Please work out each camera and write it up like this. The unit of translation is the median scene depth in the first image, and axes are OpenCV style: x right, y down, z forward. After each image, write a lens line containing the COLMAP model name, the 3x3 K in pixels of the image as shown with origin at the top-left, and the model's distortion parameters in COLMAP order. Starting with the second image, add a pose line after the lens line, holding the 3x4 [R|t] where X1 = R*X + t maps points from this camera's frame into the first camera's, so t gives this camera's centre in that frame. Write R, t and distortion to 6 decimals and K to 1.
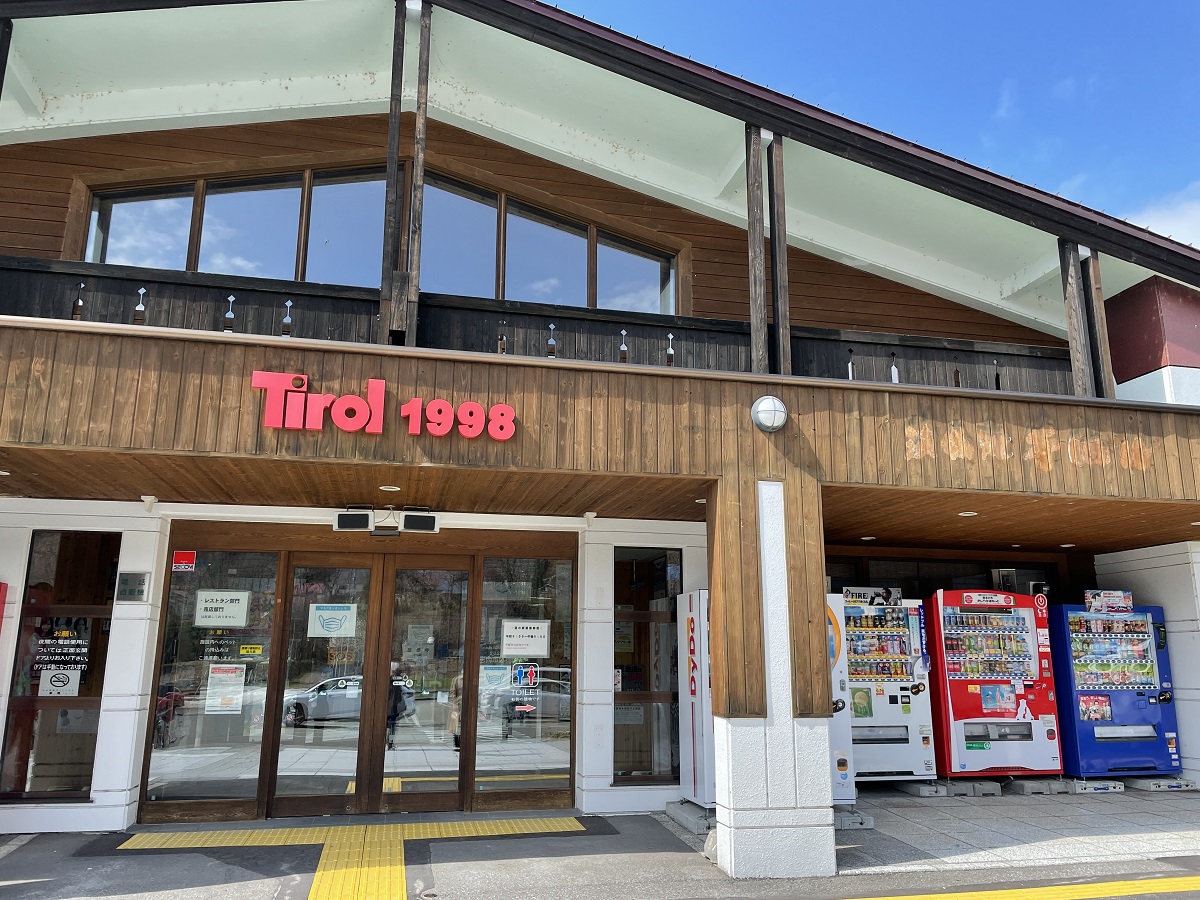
lens RADIAL K [[904.5, 0, 600.0], [0, 904.5, 450.0], [0, 0, 1]] dist [0.010718, -0.029642]
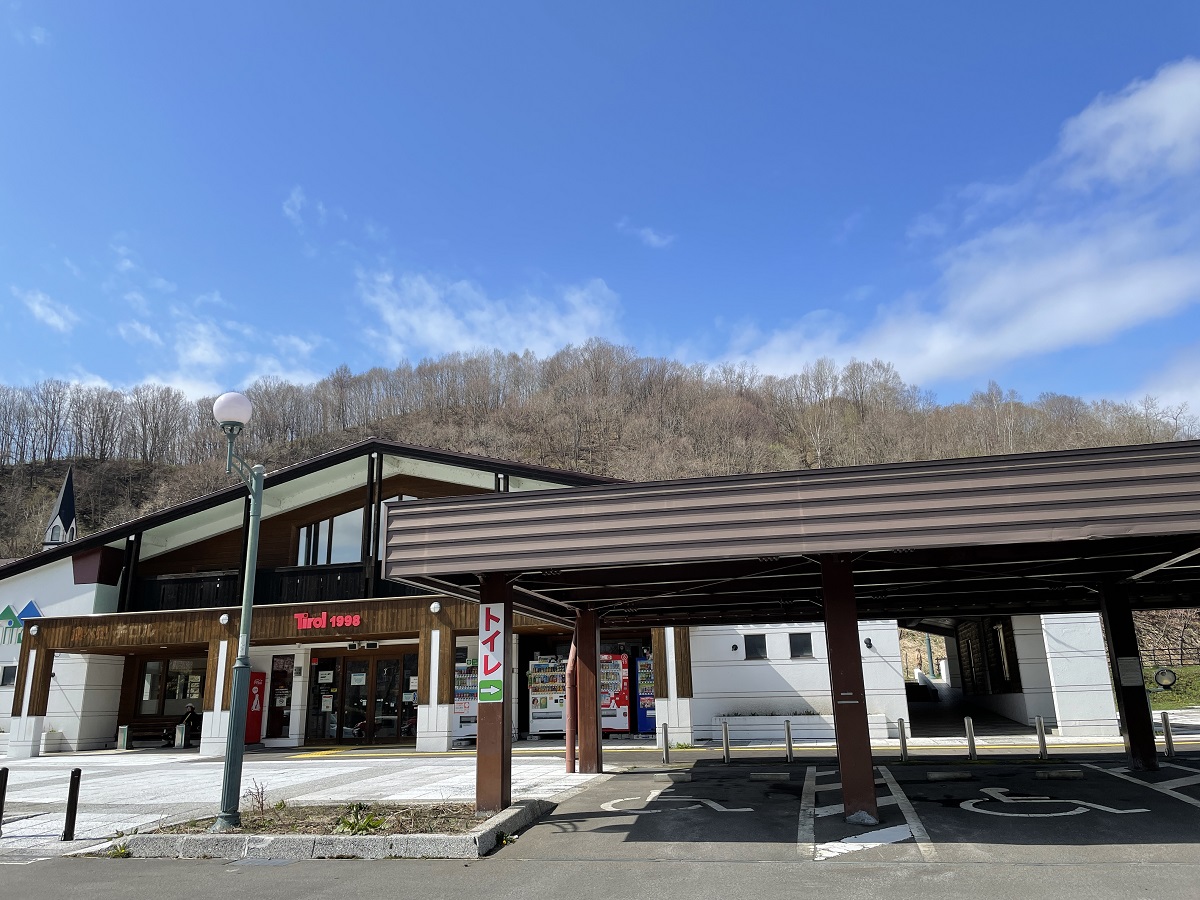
lens RADIAL K [[904.5, 0, 600.0], [0, 904.5, 450.0], [0, 0, 1]] dist [0.010718, -0.029642]
pose [[0.894395, -0.148259, -0.421992, 1.852043], [0.130555, 0.988915, -0.070730, -0.251393], [0.427801, 0.008167, 0.903836, -1.406231]]
